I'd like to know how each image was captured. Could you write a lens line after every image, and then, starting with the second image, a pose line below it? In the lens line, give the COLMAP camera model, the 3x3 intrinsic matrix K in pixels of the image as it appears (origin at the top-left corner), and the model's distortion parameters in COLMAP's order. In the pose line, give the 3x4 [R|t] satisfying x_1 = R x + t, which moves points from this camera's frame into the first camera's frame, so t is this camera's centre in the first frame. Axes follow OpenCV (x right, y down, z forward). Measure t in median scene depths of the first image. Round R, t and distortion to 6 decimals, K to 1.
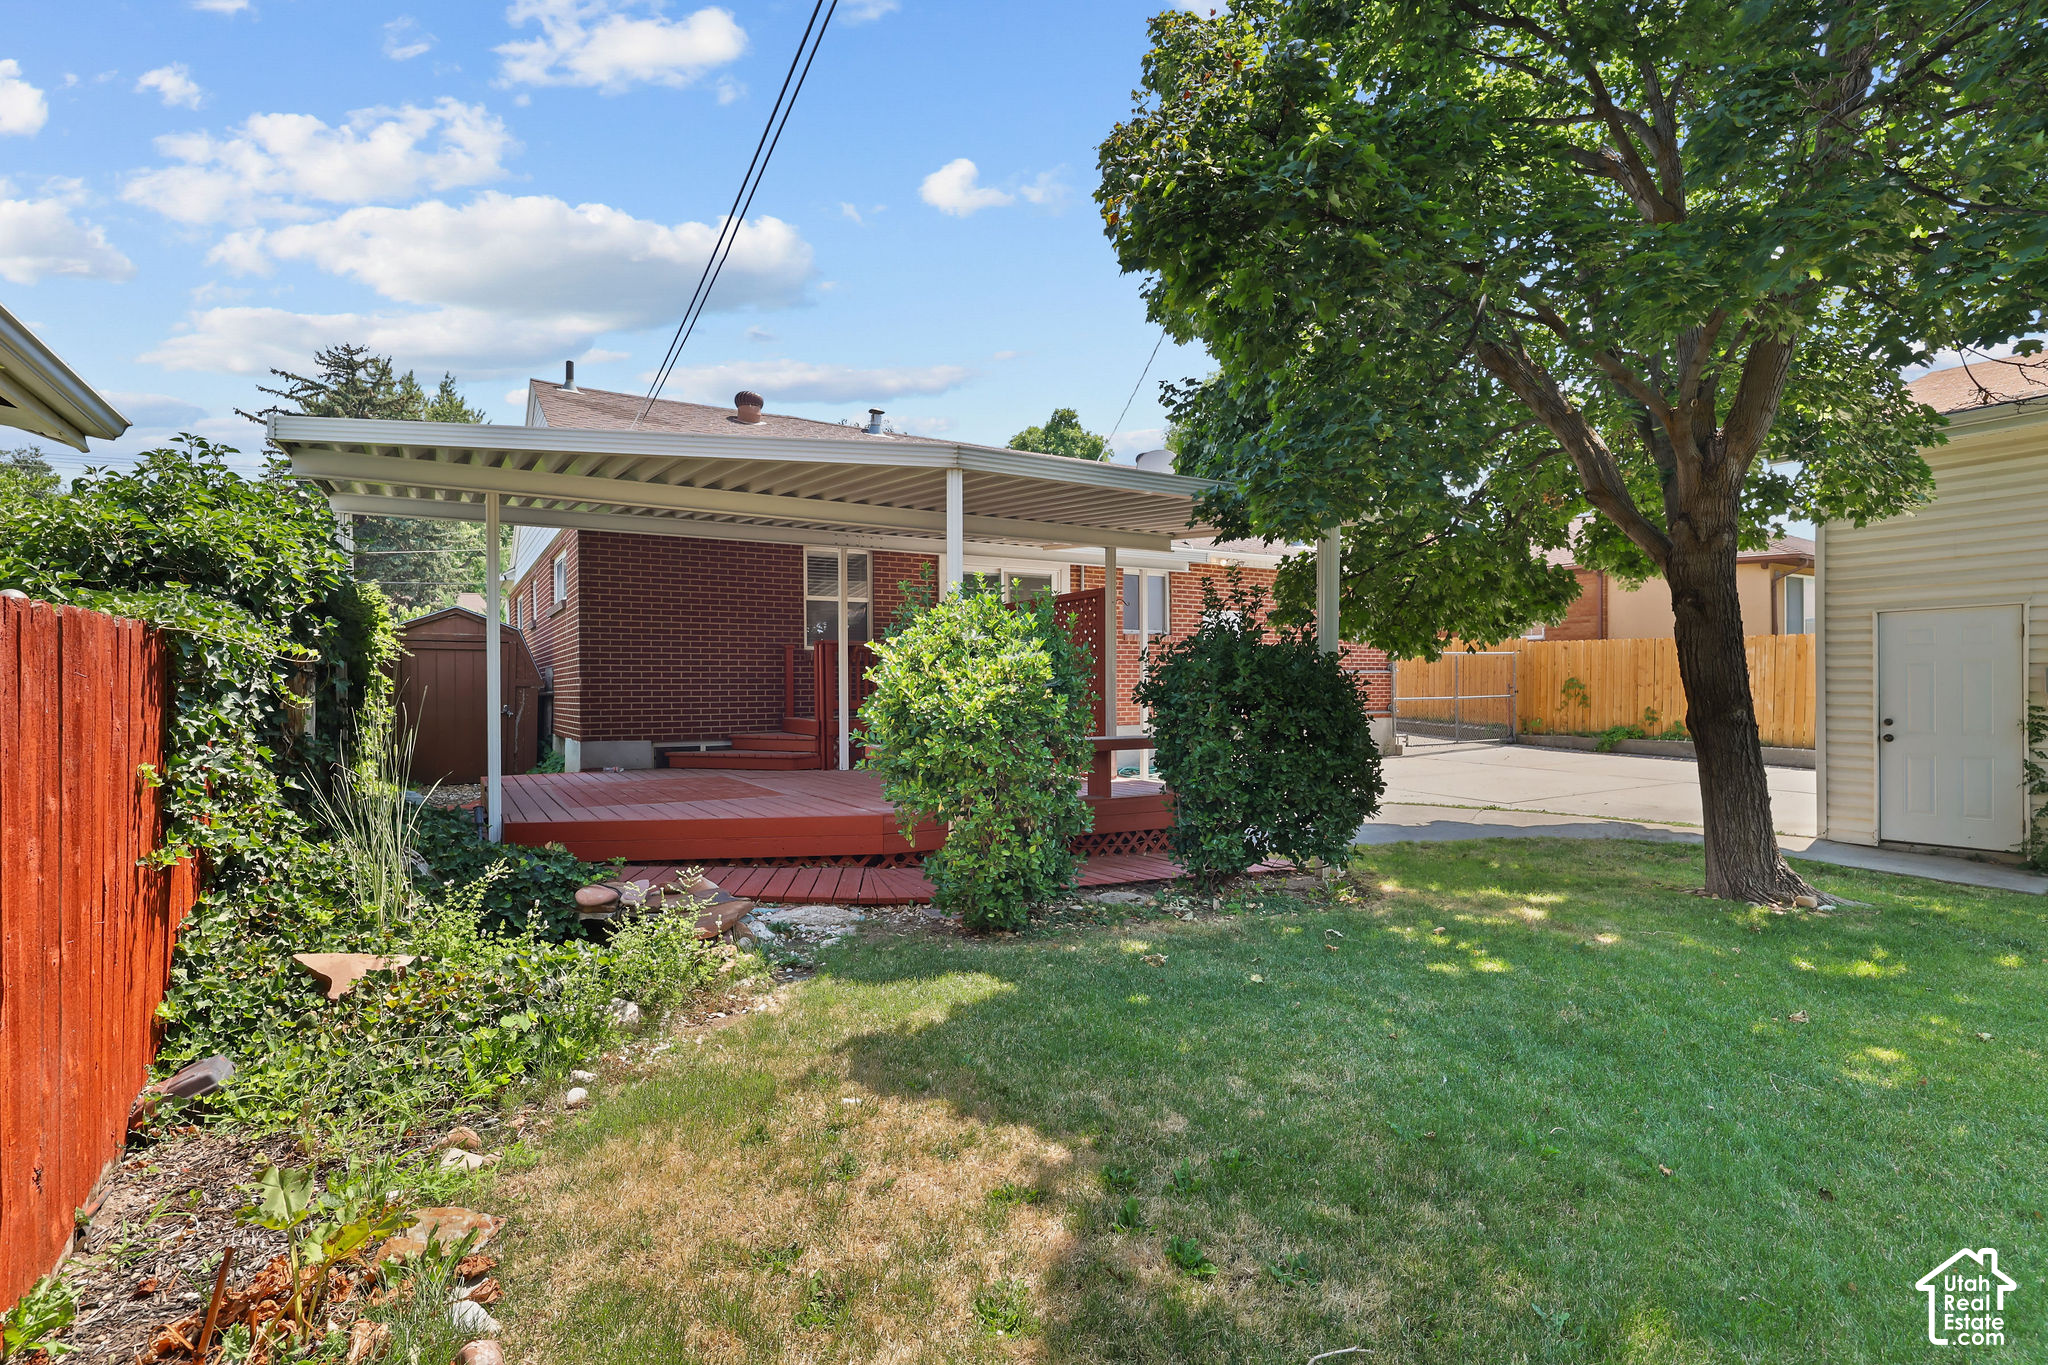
lens RADIAL K [[980.1, 0, 1020.4], [0, 980.1, 679.1], [0, 0, 1]] dist [-0.002180, -0.000115]
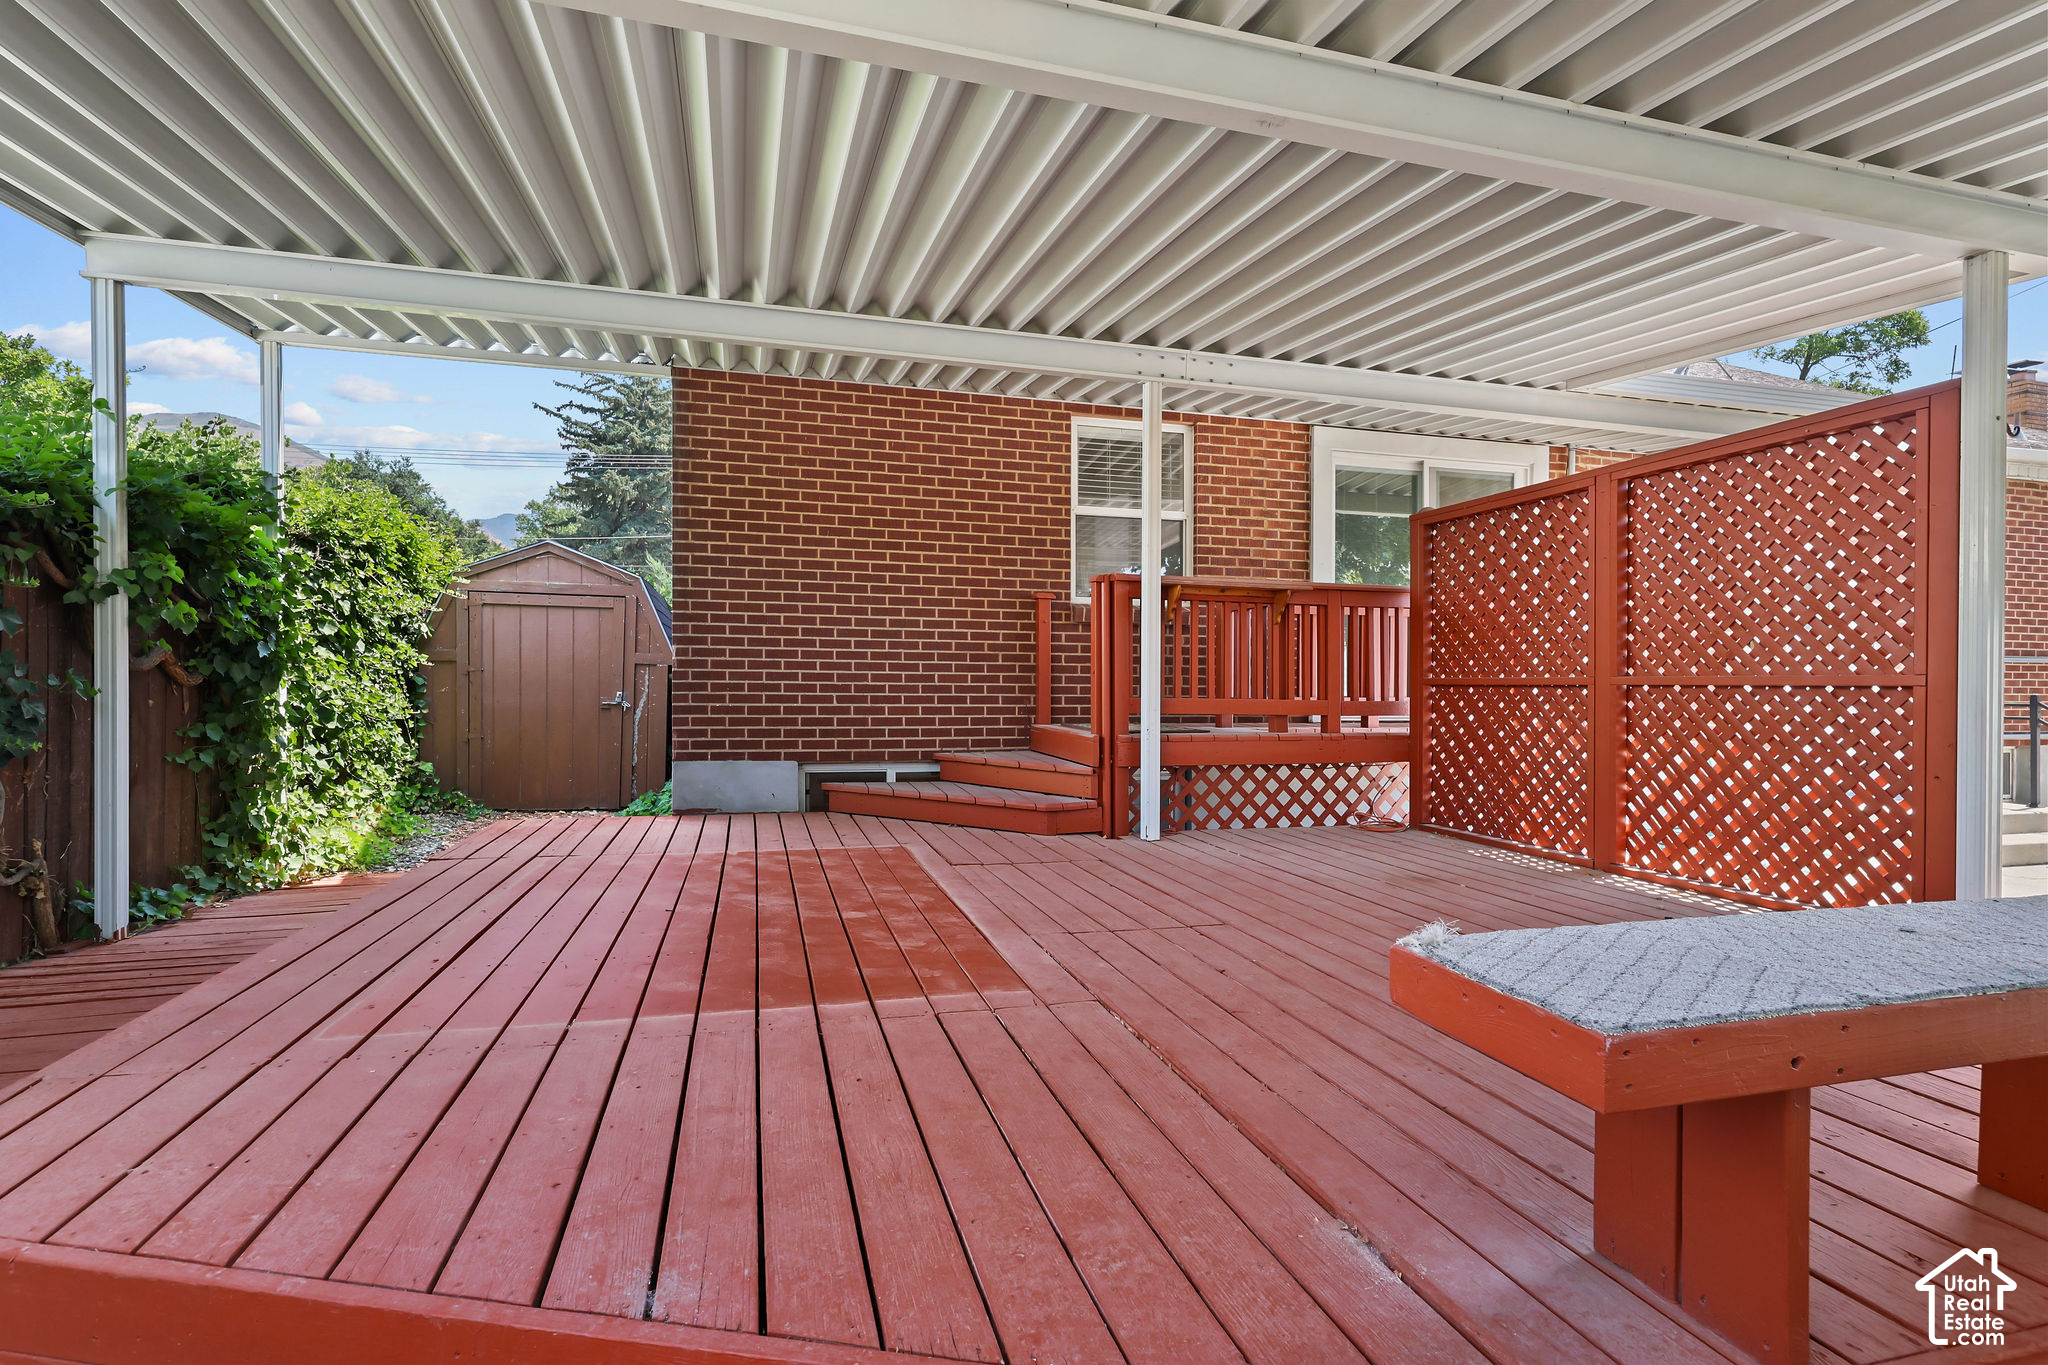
lens RADIAL K [[980.1, 0, 1025.2], [0, 980.1, 683.8], [0, 0, 1]] dist [-0.002180, -0.000115]
pose [[0.967373, 0.017253, -0.252770, -0.110142], [-0.014714, 0.999821, 0.011931, 0.010163], [0.252930, -0.007822, 0.967453, 0.481154]]
